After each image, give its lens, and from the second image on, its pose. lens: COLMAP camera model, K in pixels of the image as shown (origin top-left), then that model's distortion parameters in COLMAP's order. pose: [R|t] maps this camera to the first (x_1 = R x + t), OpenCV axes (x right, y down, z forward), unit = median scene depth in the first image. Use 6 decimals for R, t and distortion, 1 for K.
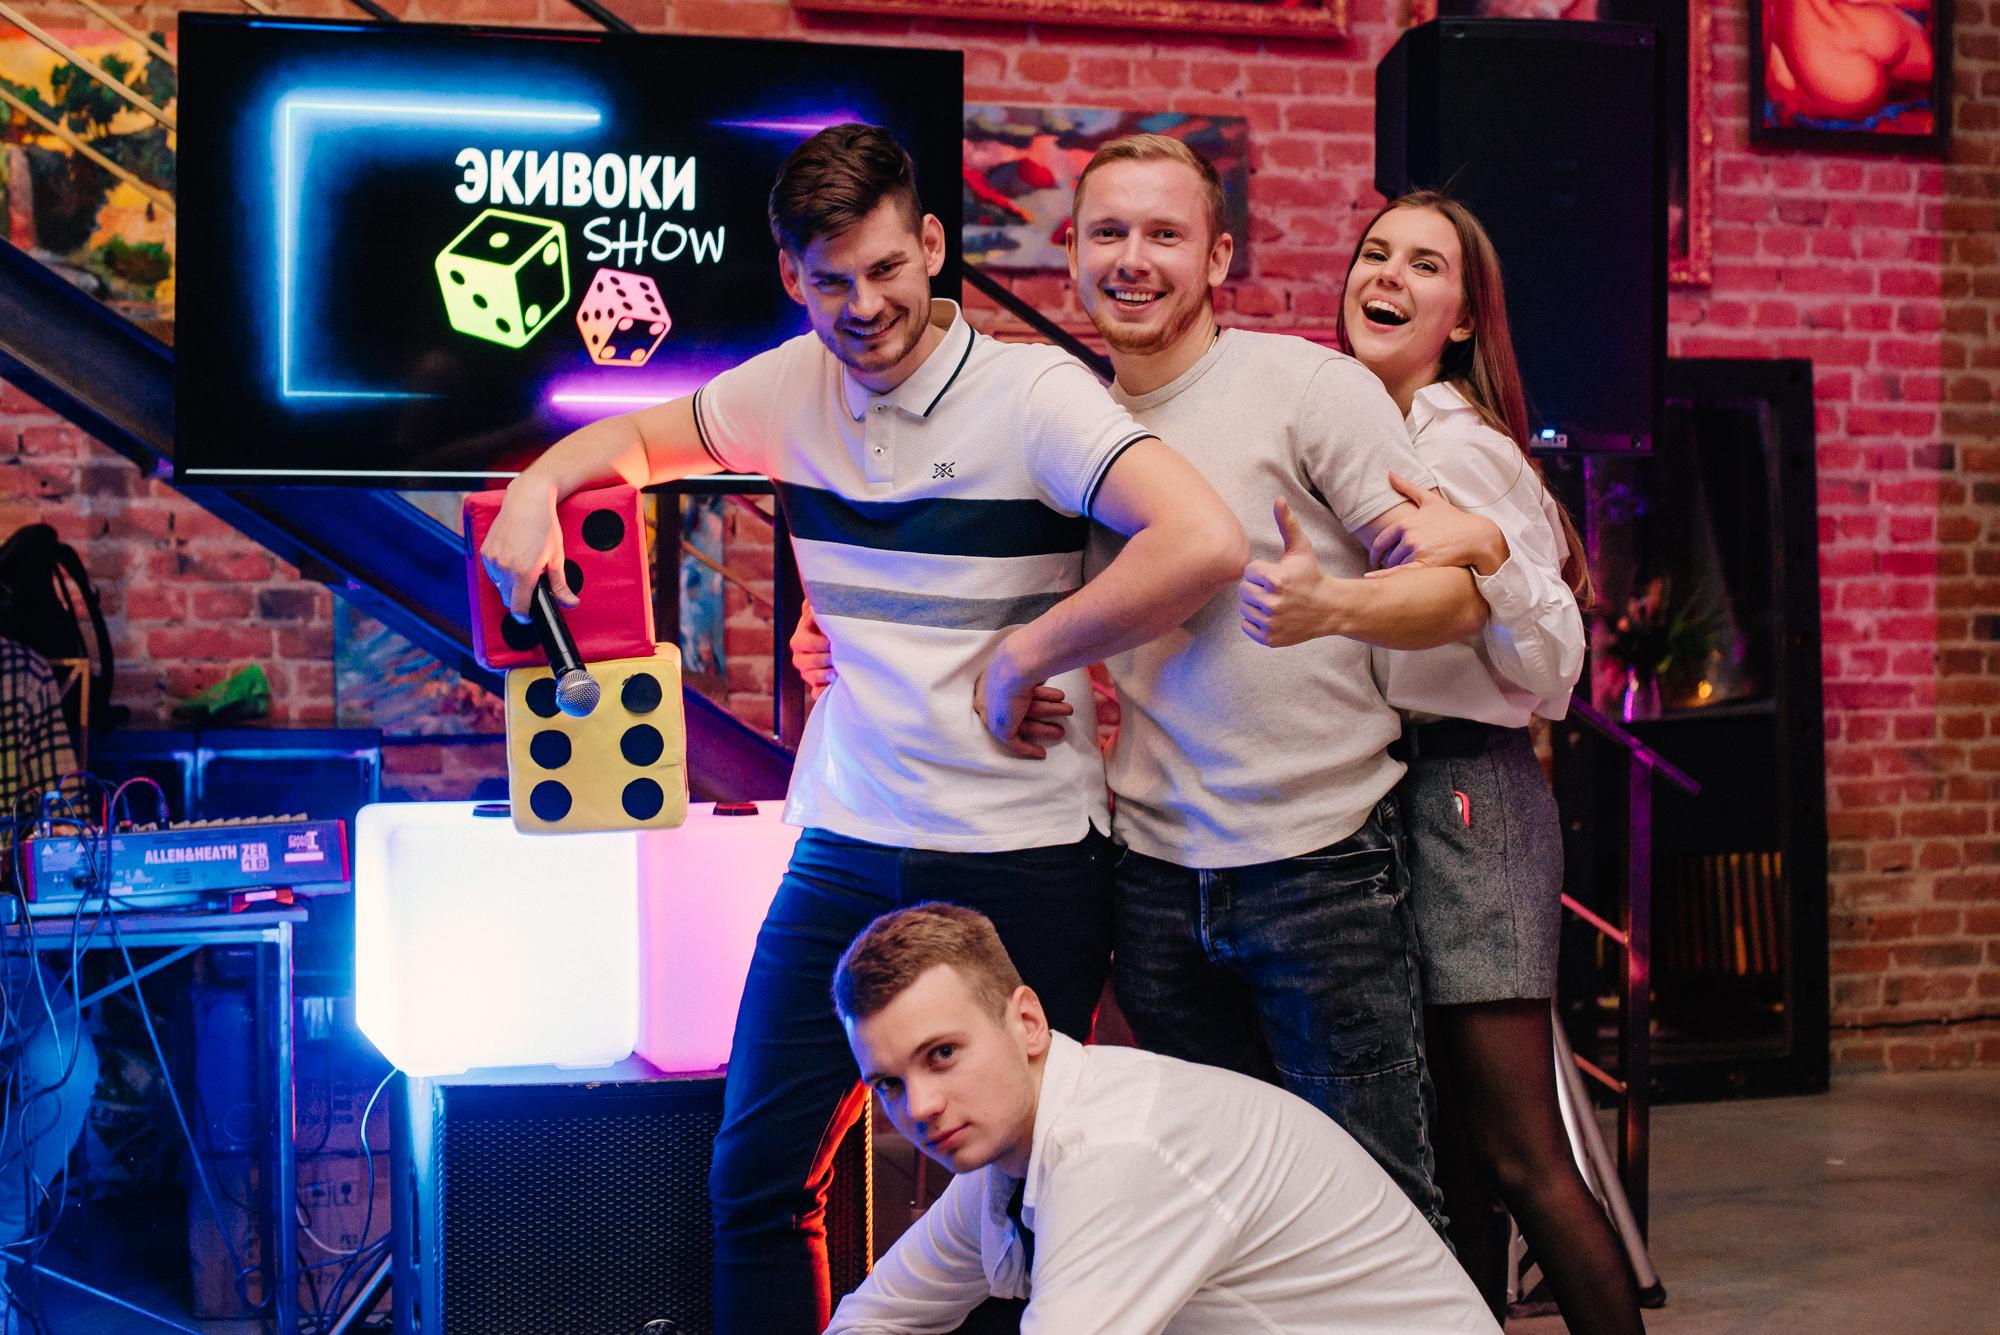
lens RADIAL K [[6318.6, 0, 991.6], [0, 6318.6, 678.5], [0, 0, 1]] dist [-0.147532, 0.000000]
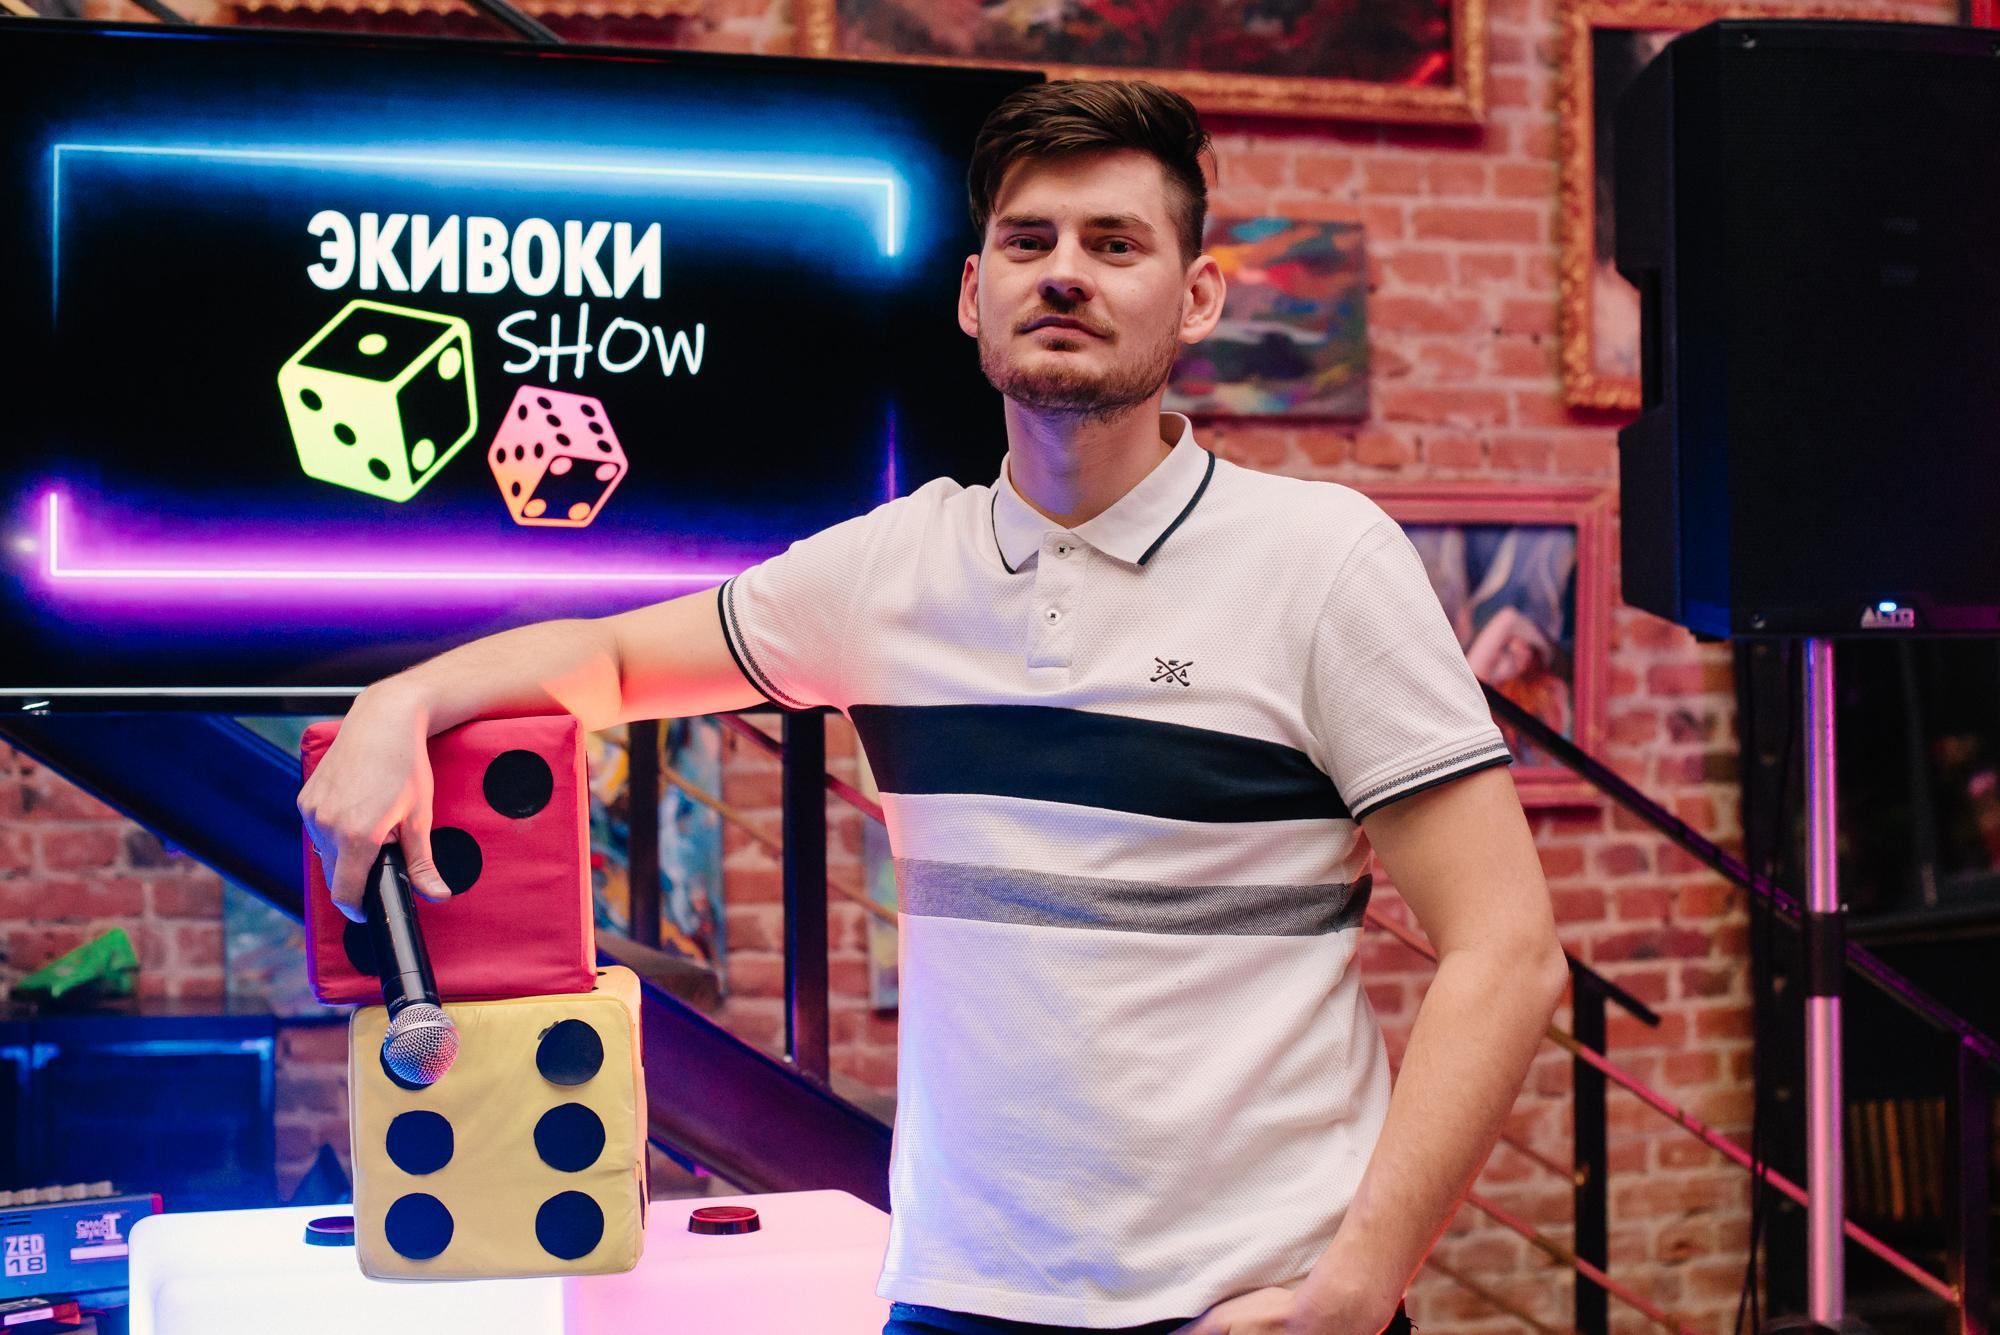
lens RADIAL K [[6318.6, 0, 1005.5], [0, 6318.6, 625.2], [0, 0, 1]] dist [-0.147532, 0.000000]
pose [[0.999904, -0.013838, 0.000455, -0.010407], [0.013845, 0.999183, -0.037961, -0.012301], [0.000071, 0.037963, 0.999279, 0.317218]]
